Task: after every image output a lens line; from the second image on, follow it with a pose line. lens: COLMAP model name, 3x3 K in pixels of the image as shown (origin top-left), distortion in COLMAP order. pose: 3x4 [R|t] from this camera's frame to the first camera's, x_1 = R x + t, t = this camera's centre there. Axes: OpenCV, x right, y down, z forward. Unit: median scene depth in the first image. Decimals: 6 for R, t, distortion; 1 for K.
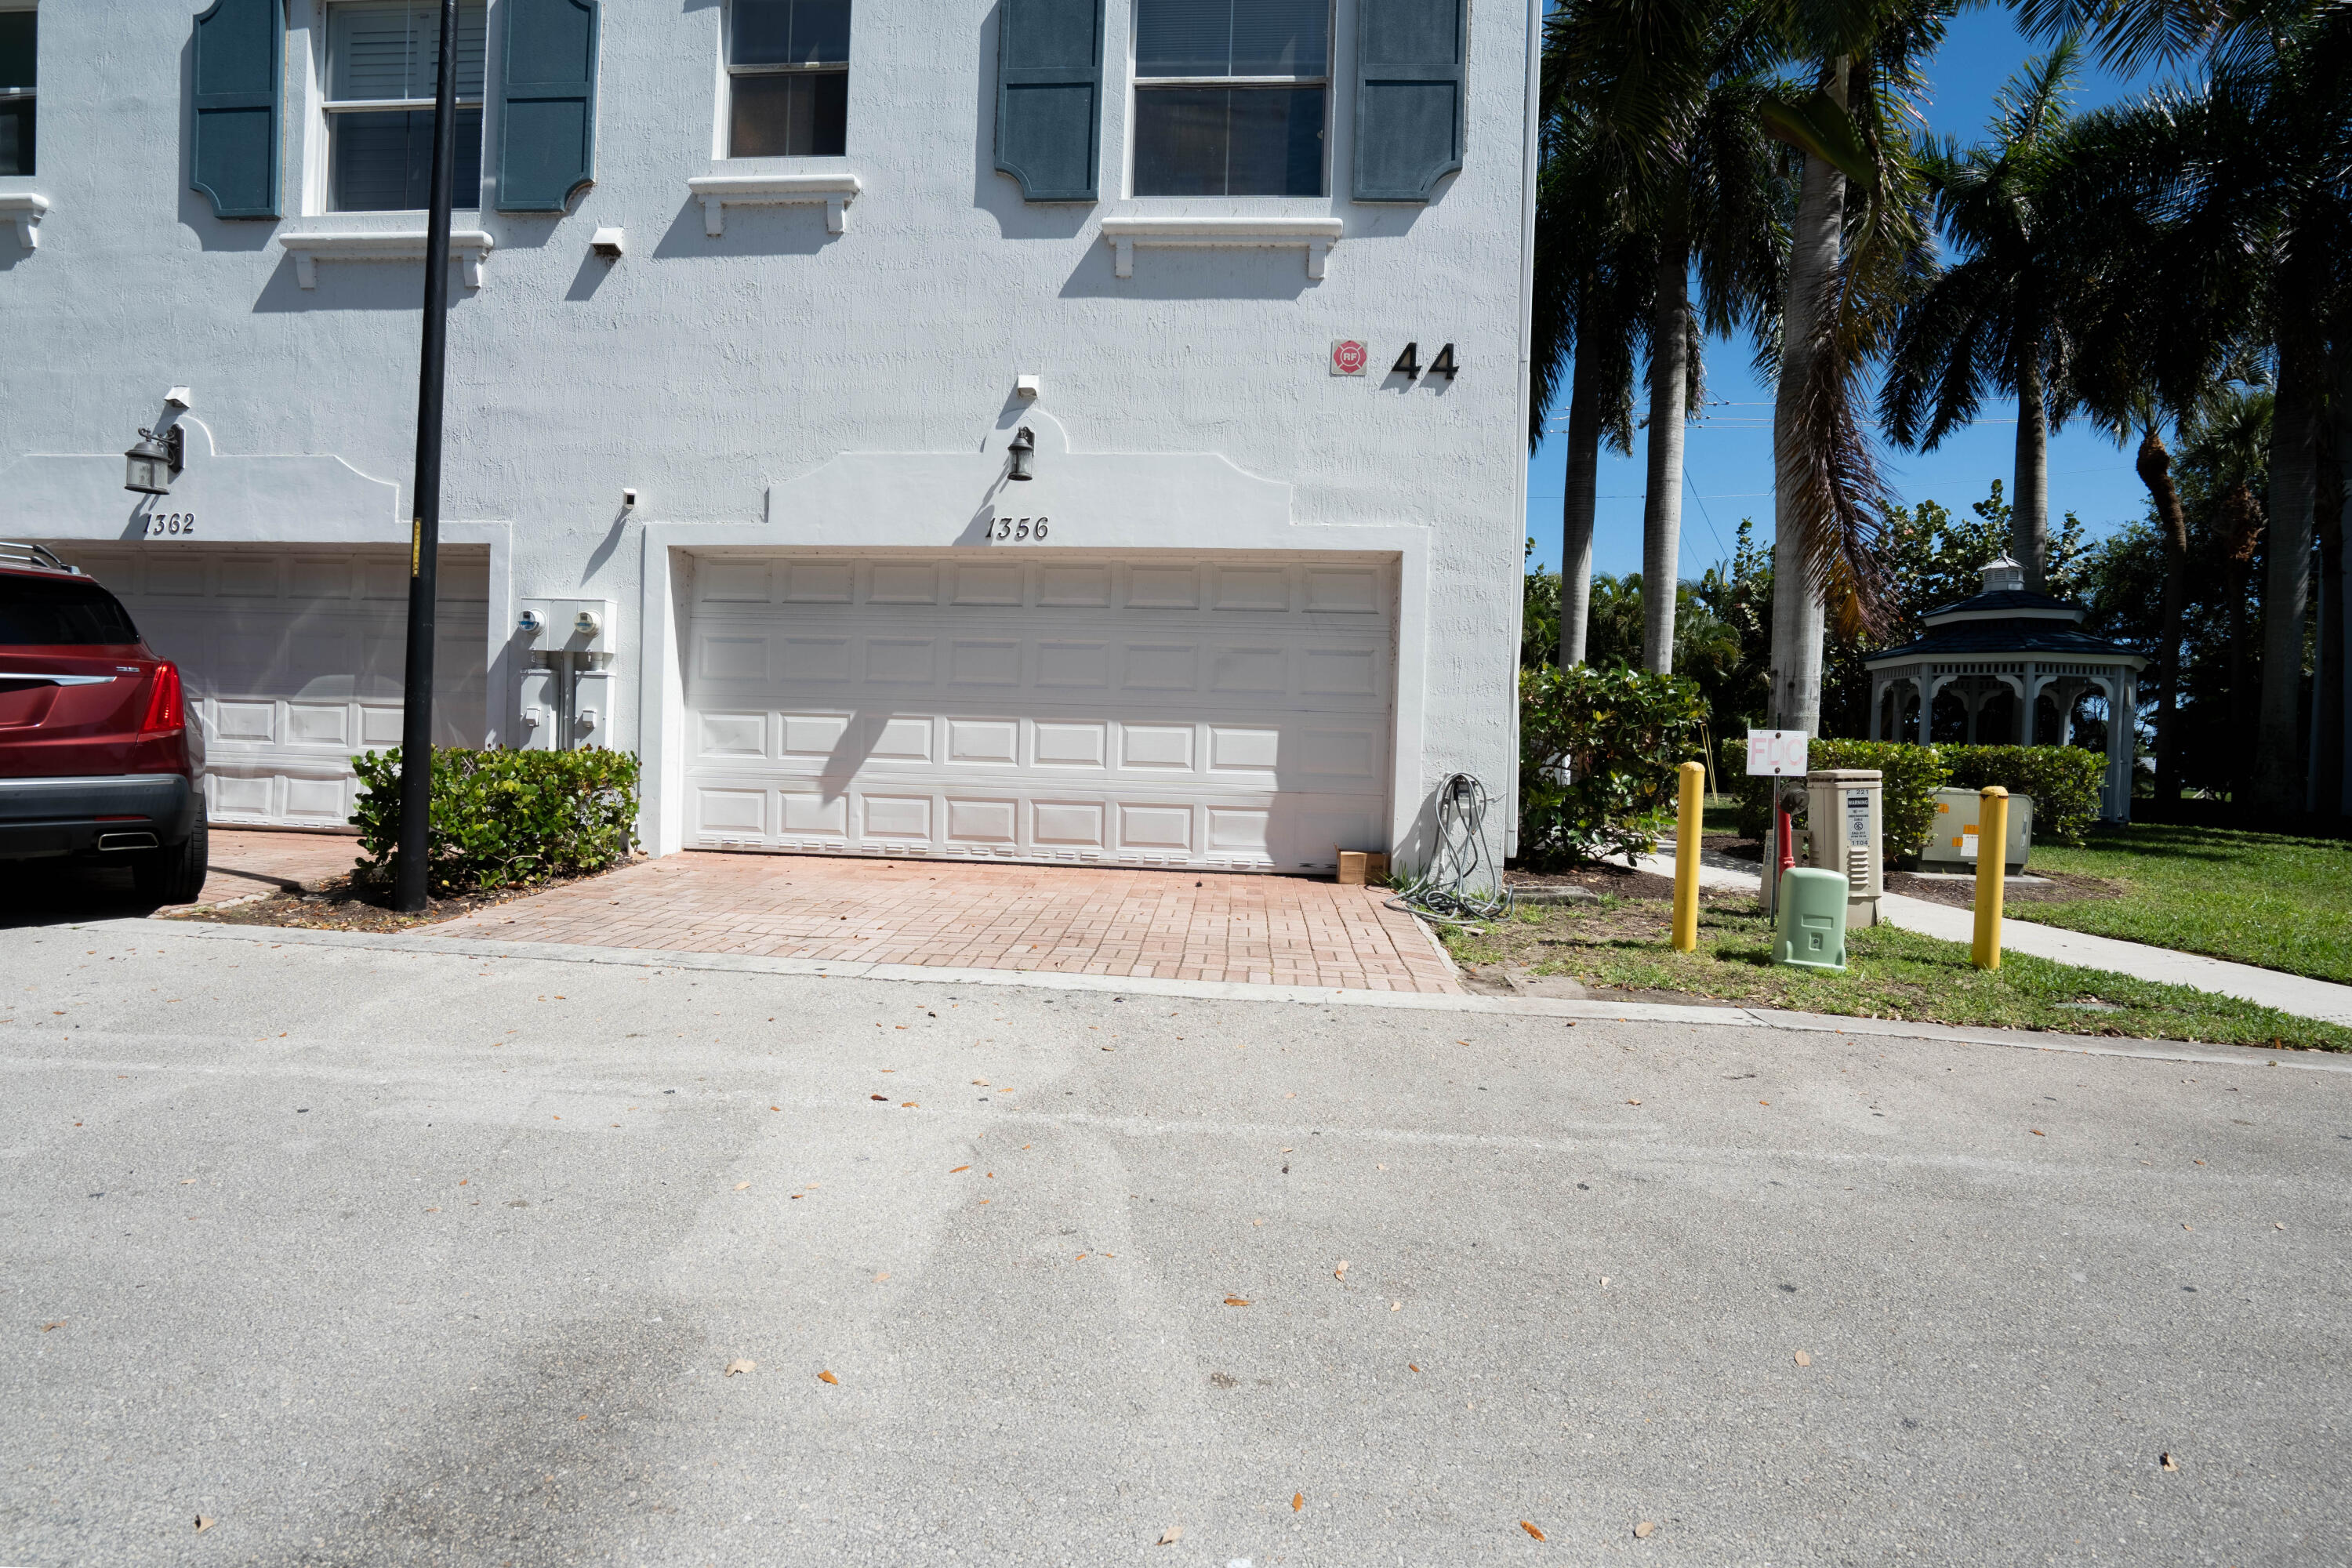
lens RADIAL K [[1101.5, 0, 1176.4], [0, 1101.5, 775.0], [0, 0, 1]] dist [-0.061473, 0.023289]
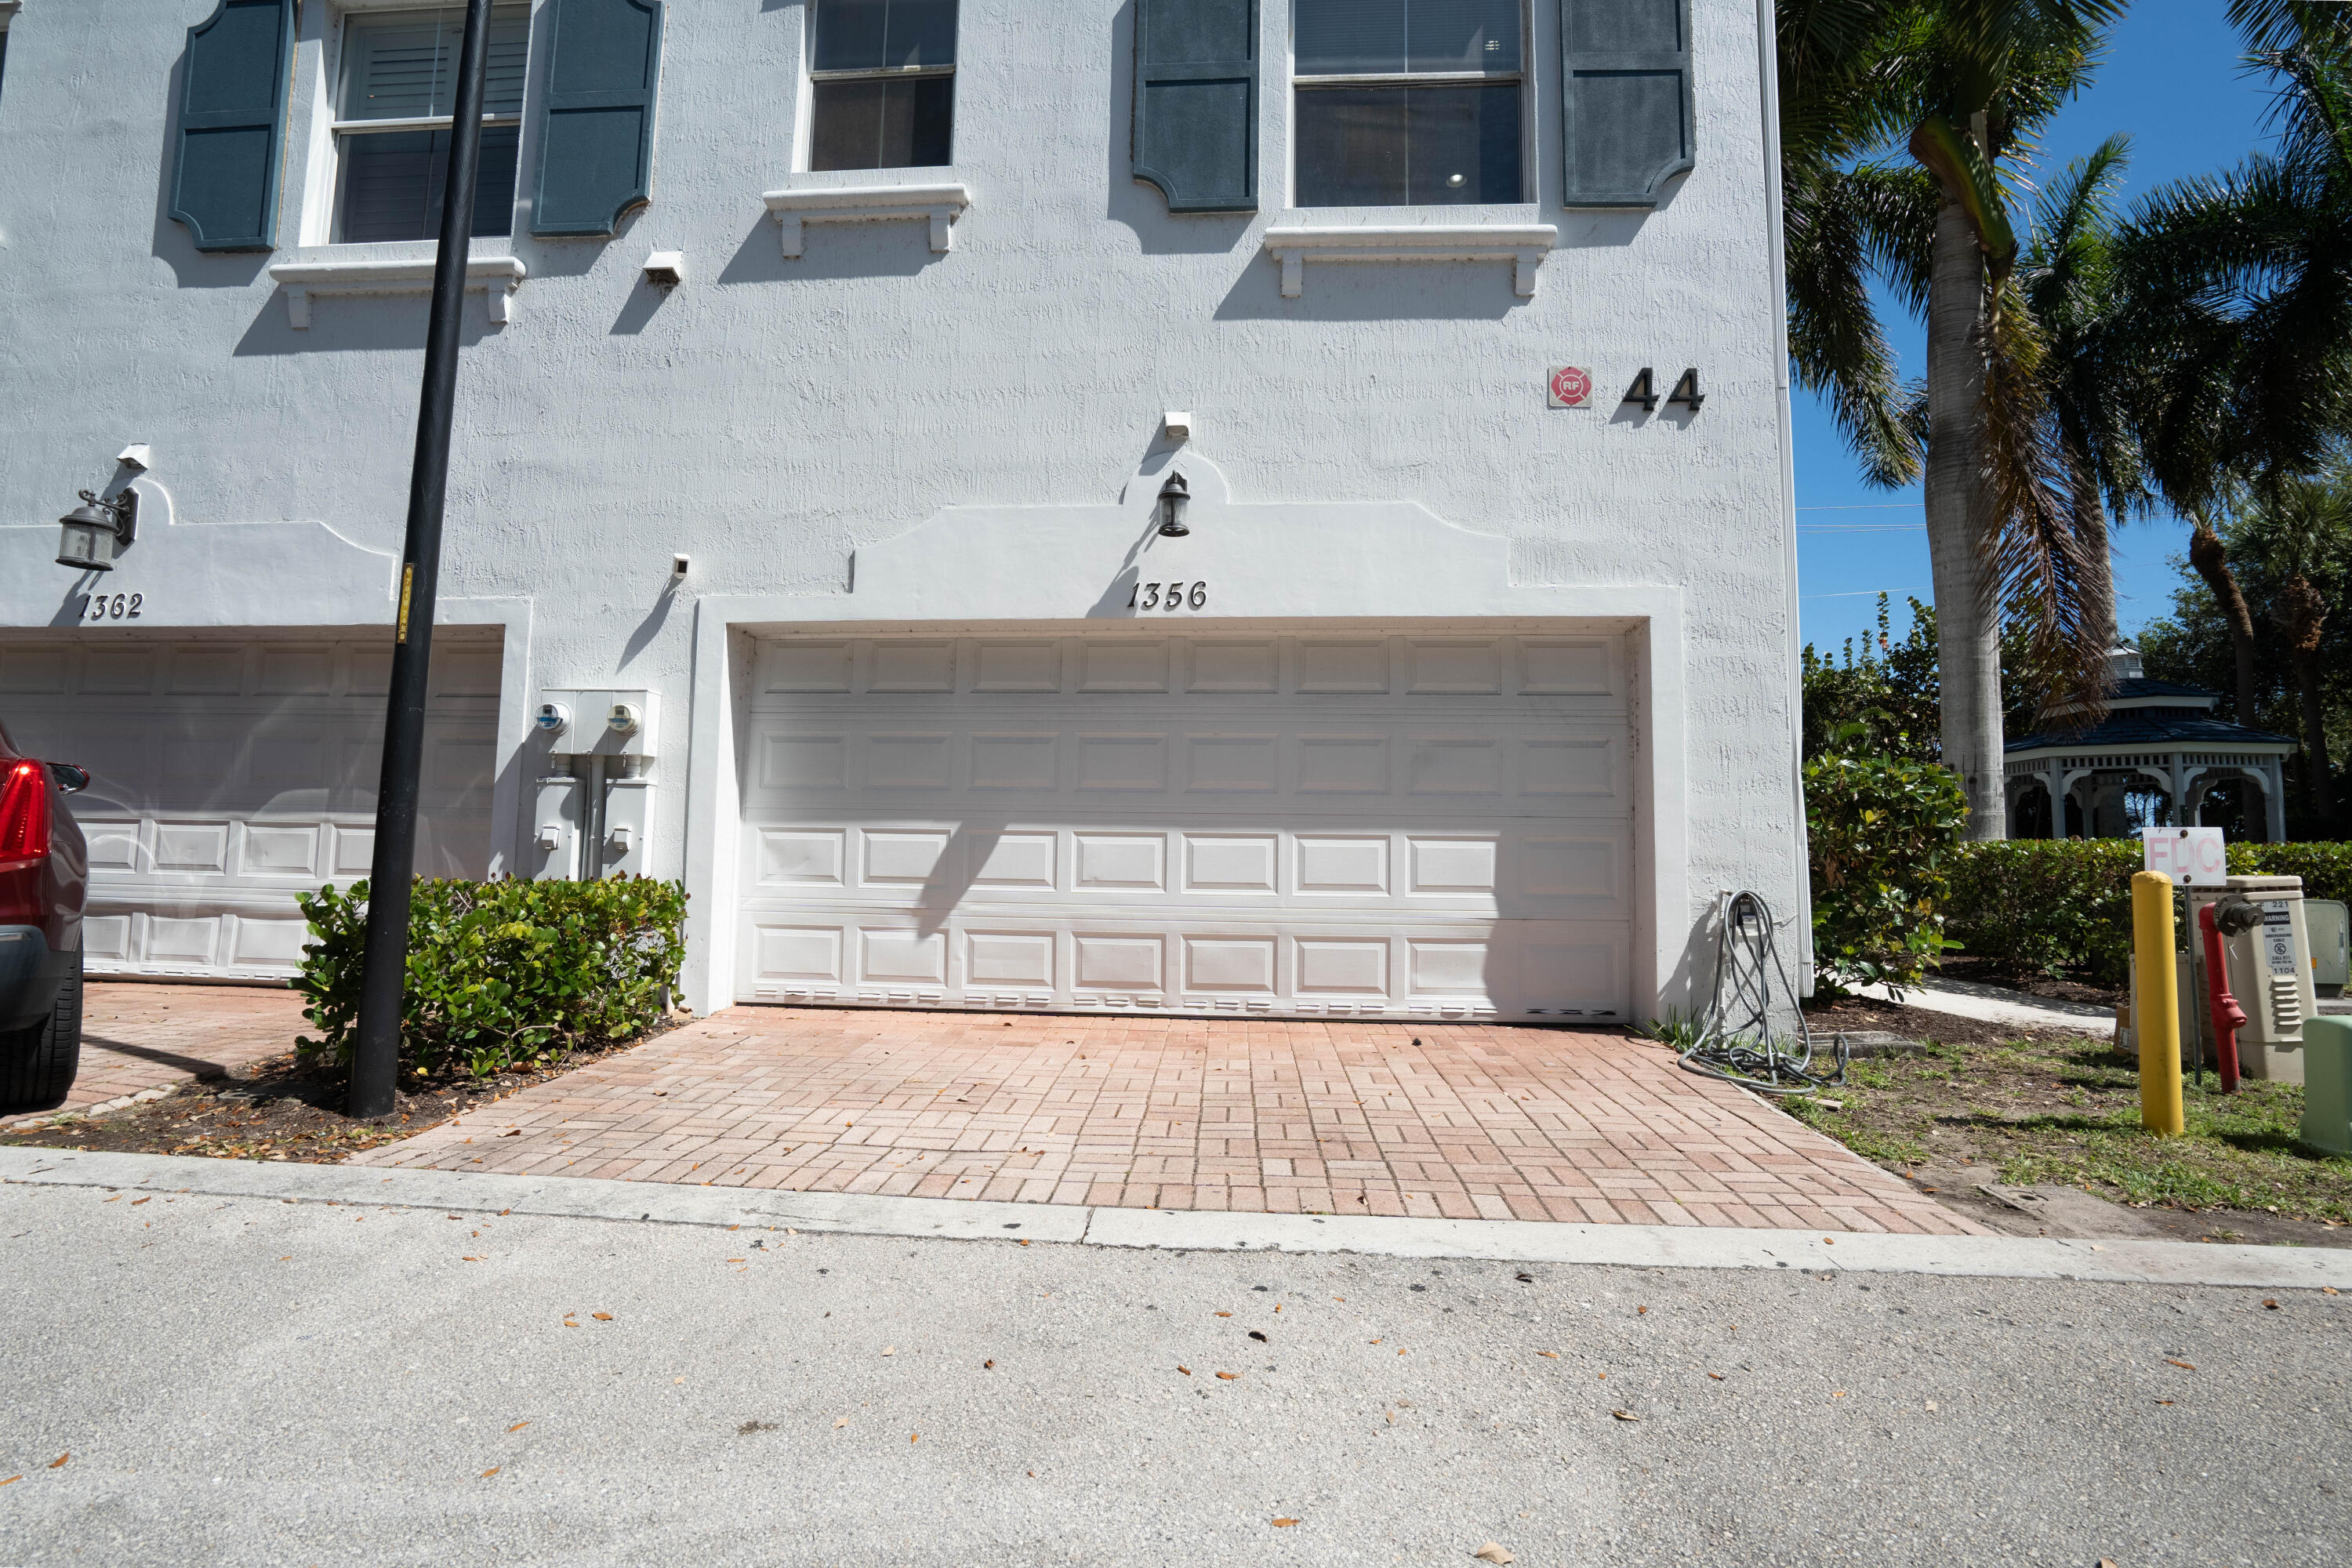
lens RADIAL K [[1078.4, 0, 1178.8], [0, 1078.4, 780.6], [0, 0, 1]] dist [-0.060969, 0.022125]
pose [[0.999838, -0.015444, 0.009206, -0.143503], [0.016300, 0.994688, -0.101639, -0.009184], [-0.007588, 0.101772, 0.994779, 0.224052]]
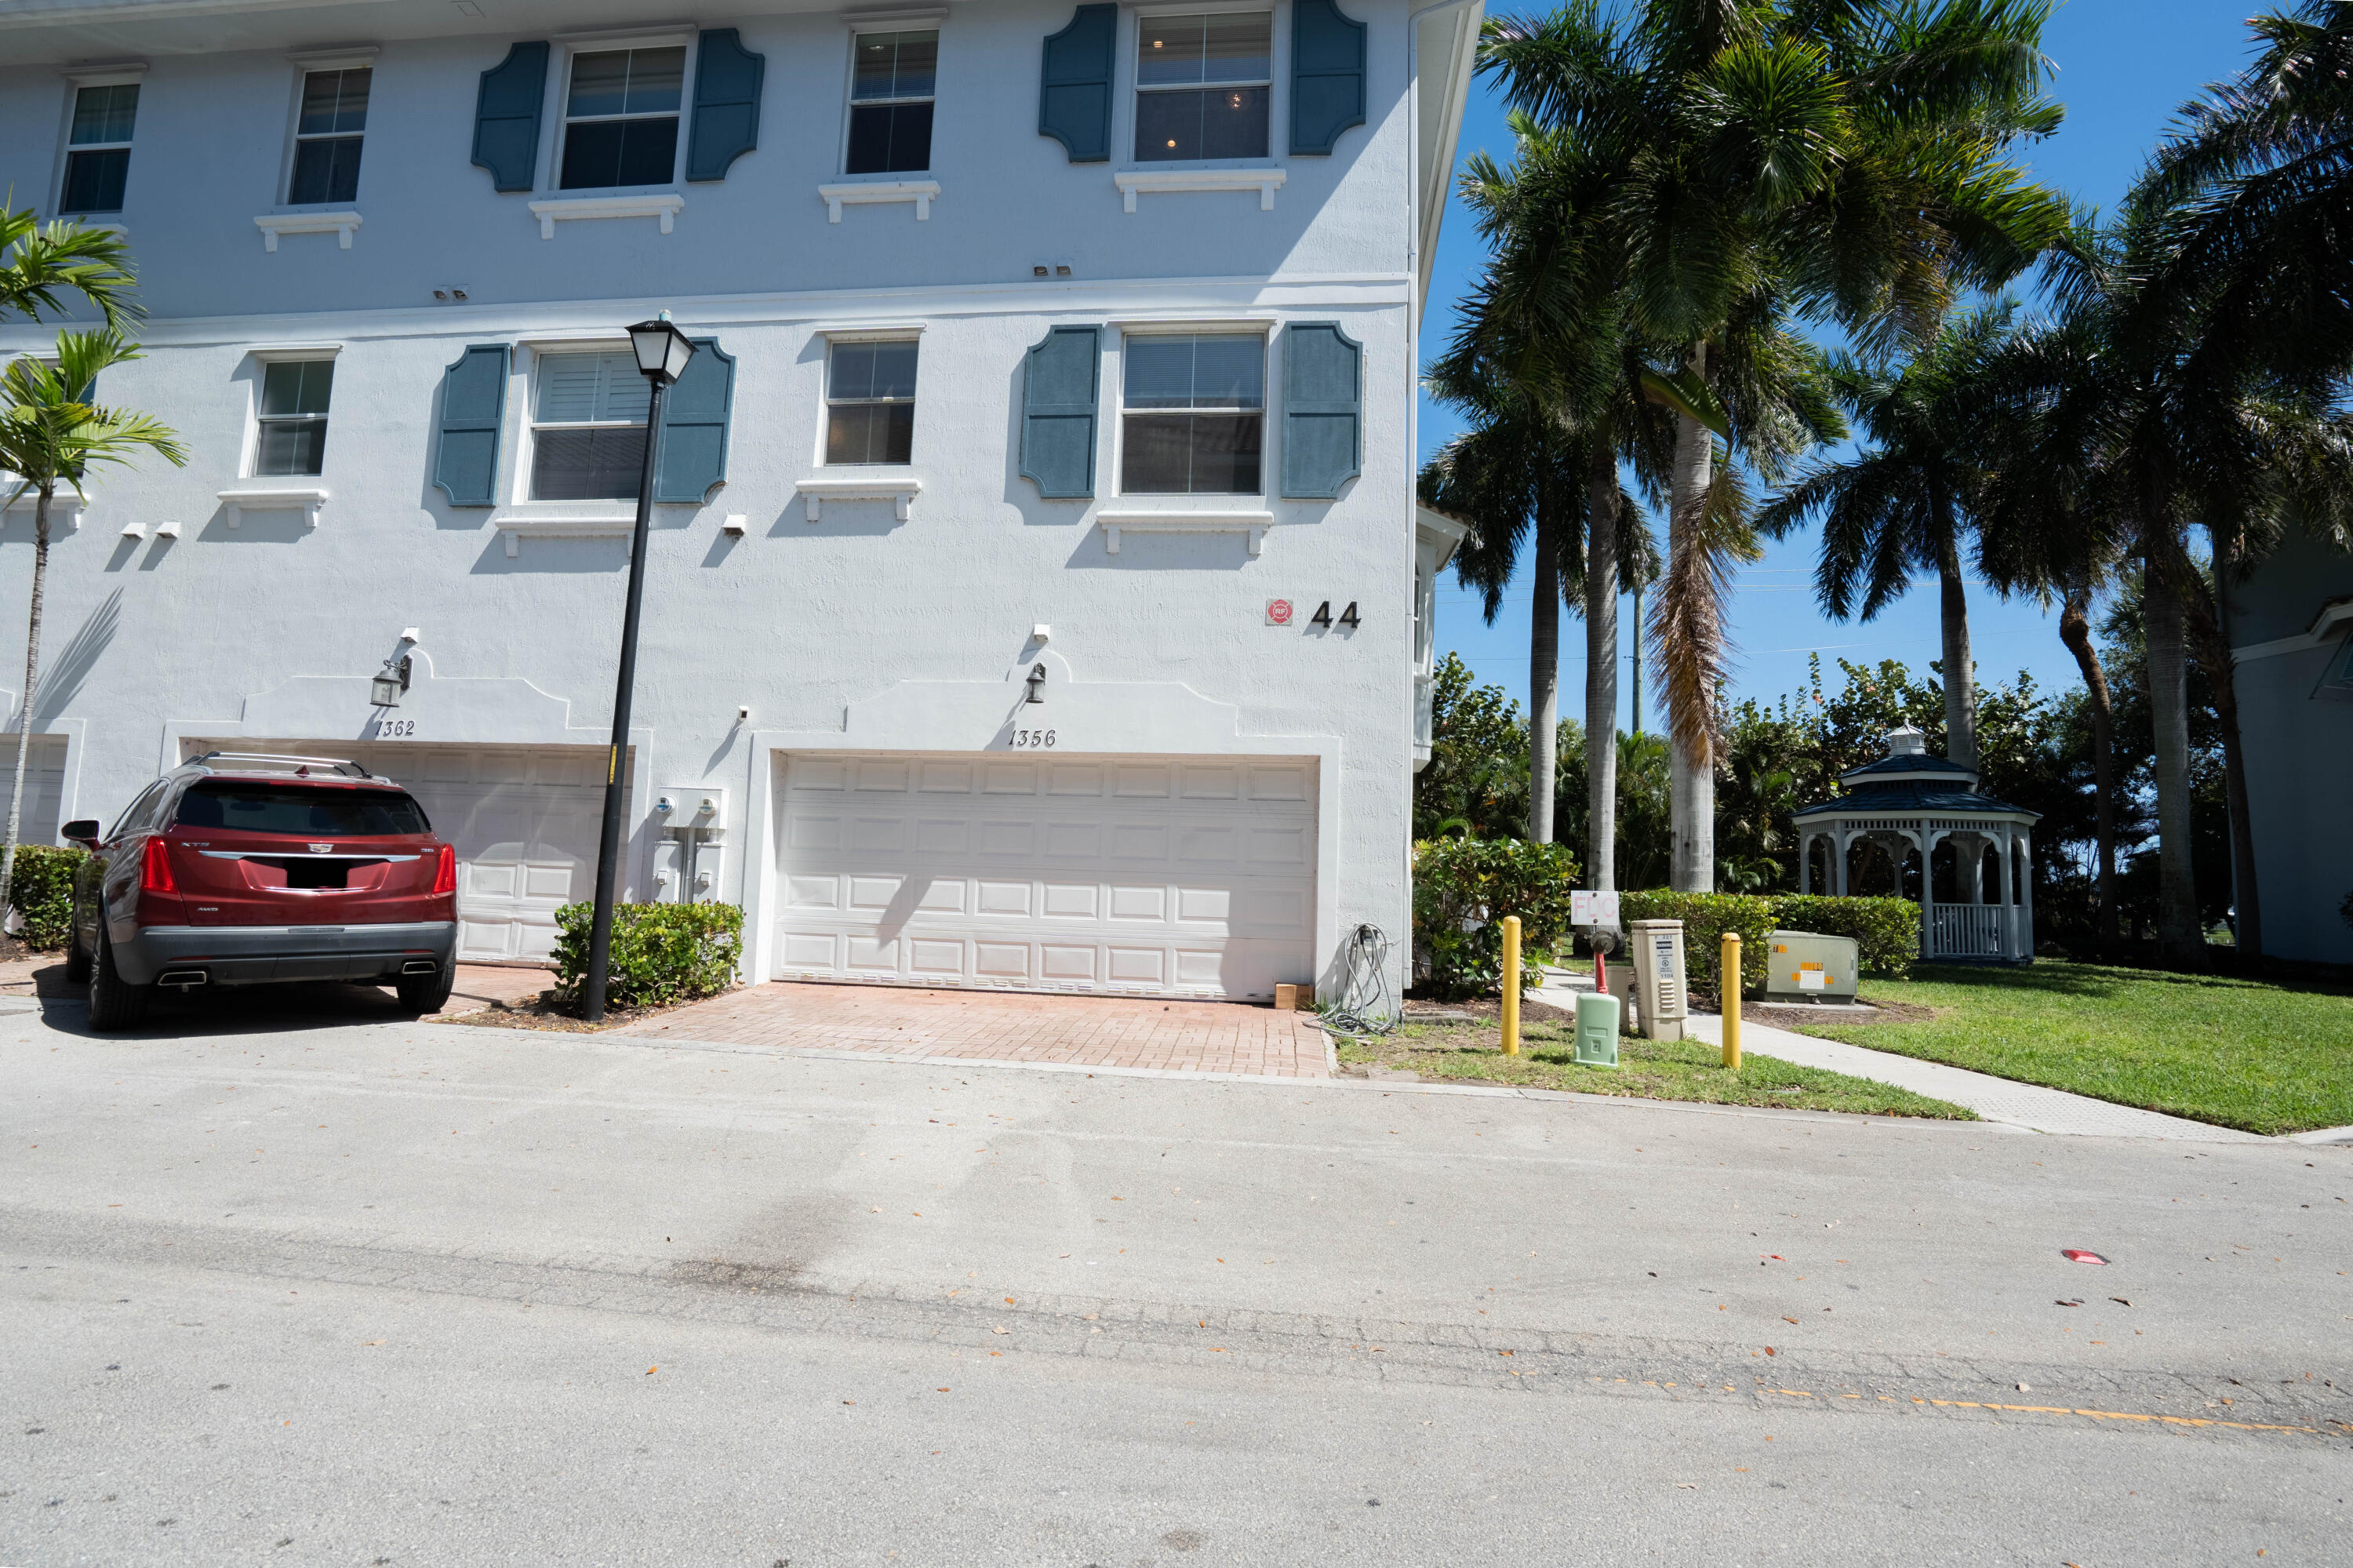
lens RADIAL K [[1105.9, 0, 1176.5], [0, 1105.9, 784.0], [0, 0, 1]] dist [-0.071770, 0.037265]
pose [[0.999669, -0.001748, -0.025686, 0.063252], [-0.001346, 0.992779, -0.119947, -0.008298], [0.025710, 0.119942, 0.992448, -0.315033]]
